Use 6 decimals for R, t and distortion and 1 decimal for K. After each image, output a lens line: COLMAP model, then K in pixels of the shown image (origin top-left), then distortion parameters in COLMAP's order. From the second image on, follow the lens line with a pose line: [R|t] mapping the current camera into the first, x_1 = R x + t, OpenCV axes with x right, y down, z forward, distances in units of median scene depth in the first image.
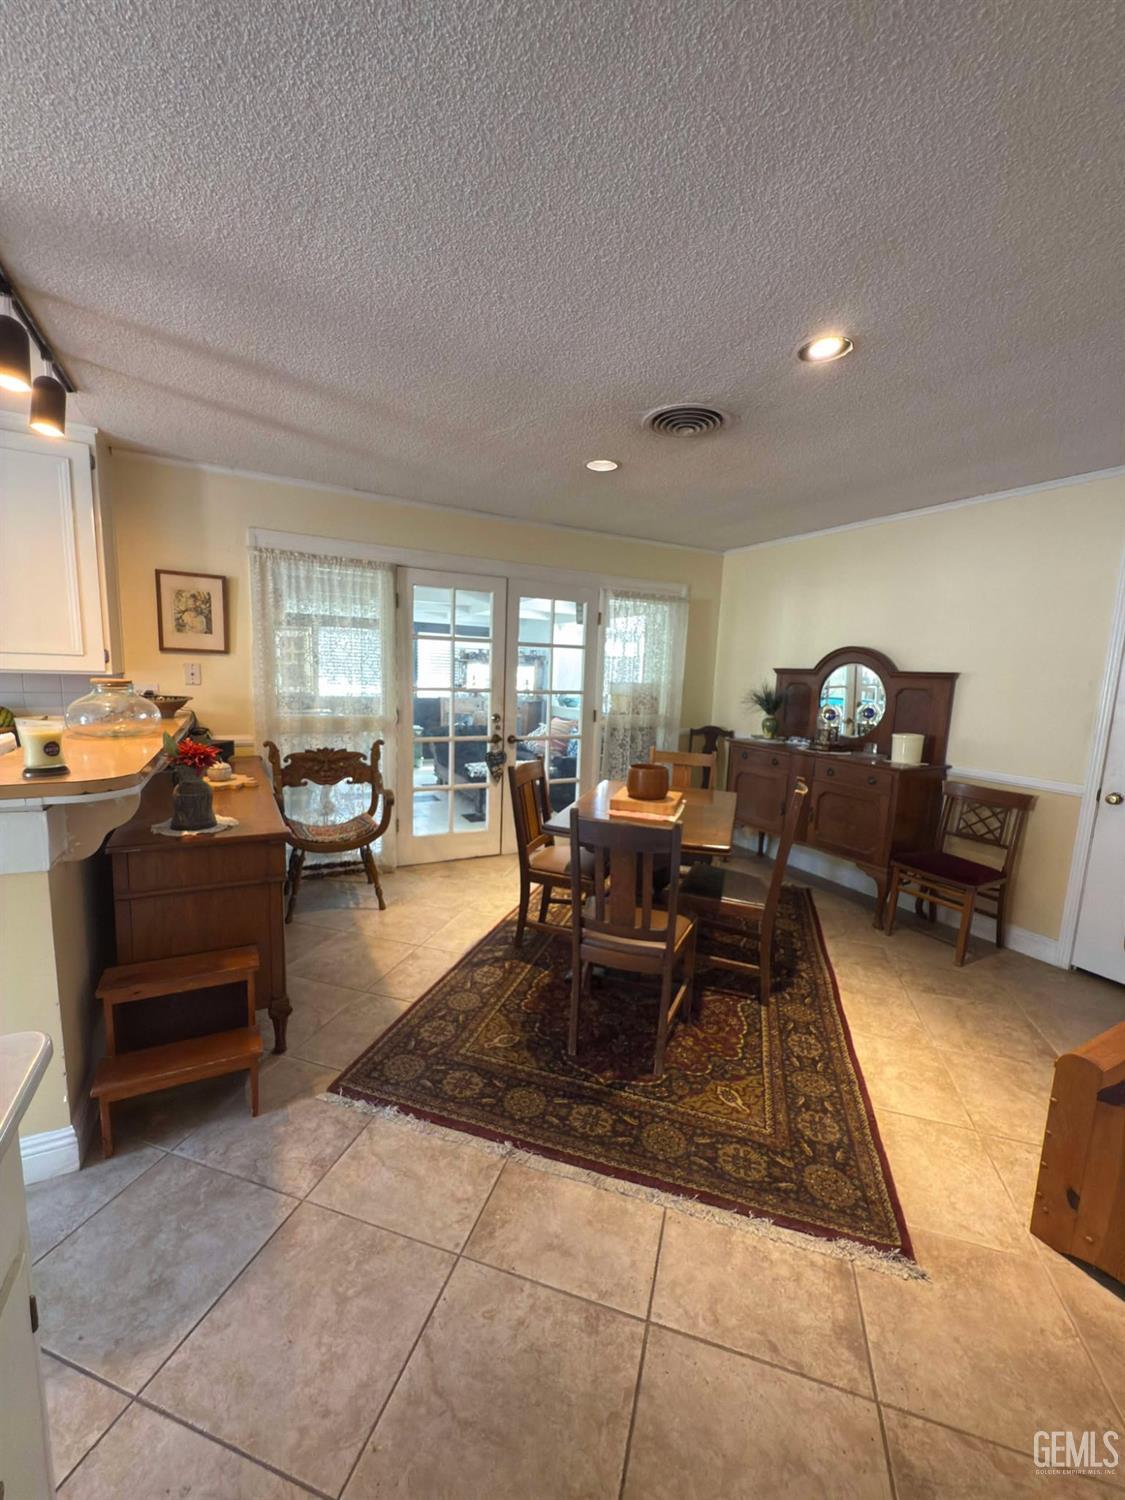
lens RADIAL K [[599.4, 0, 560.6], [0, 599.4, 761.1], [0, 0, 1]] dist [0.001641, -0.001170]
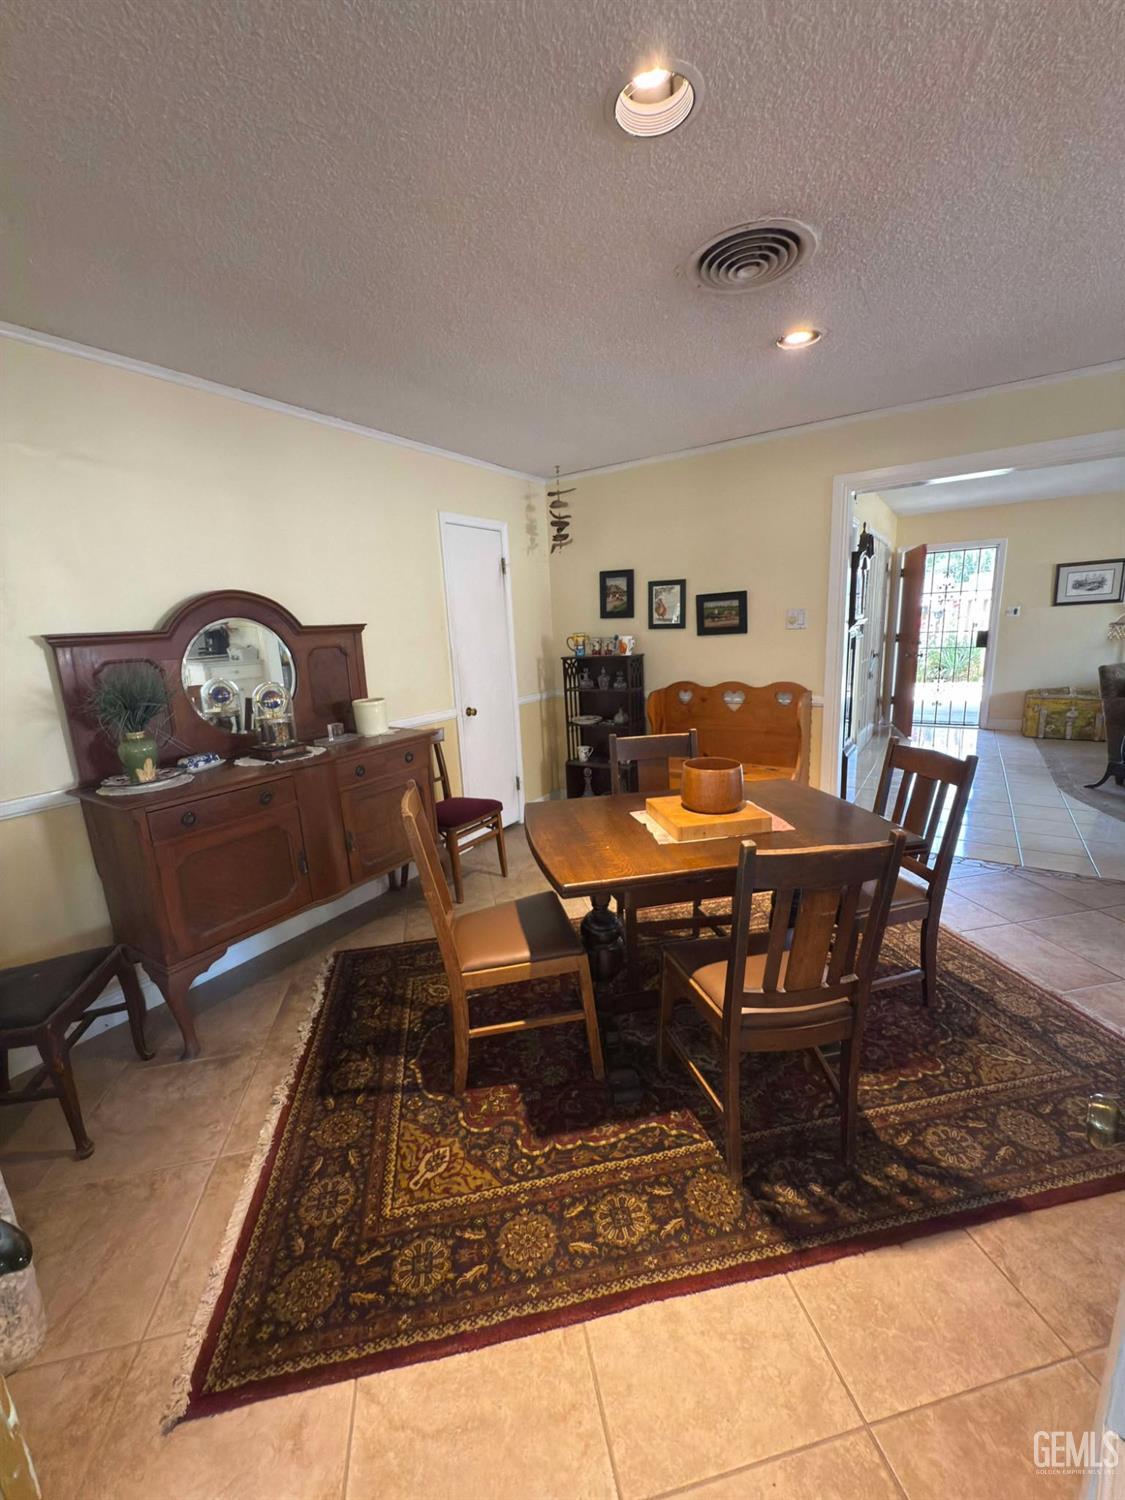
lens RADIAL K [[599.4, 0, 564.4], [0, 599.4, 749.4], [0, 0, 1]] dist [0.001641, -0.001170]
pose [[-0.484933, -0.194859, 0.852567, -0.338978], [0.154734, 0.940365, 0.302937, -0.228373], [-0.860754, 0.278825, -0.425862, 1.381193]]
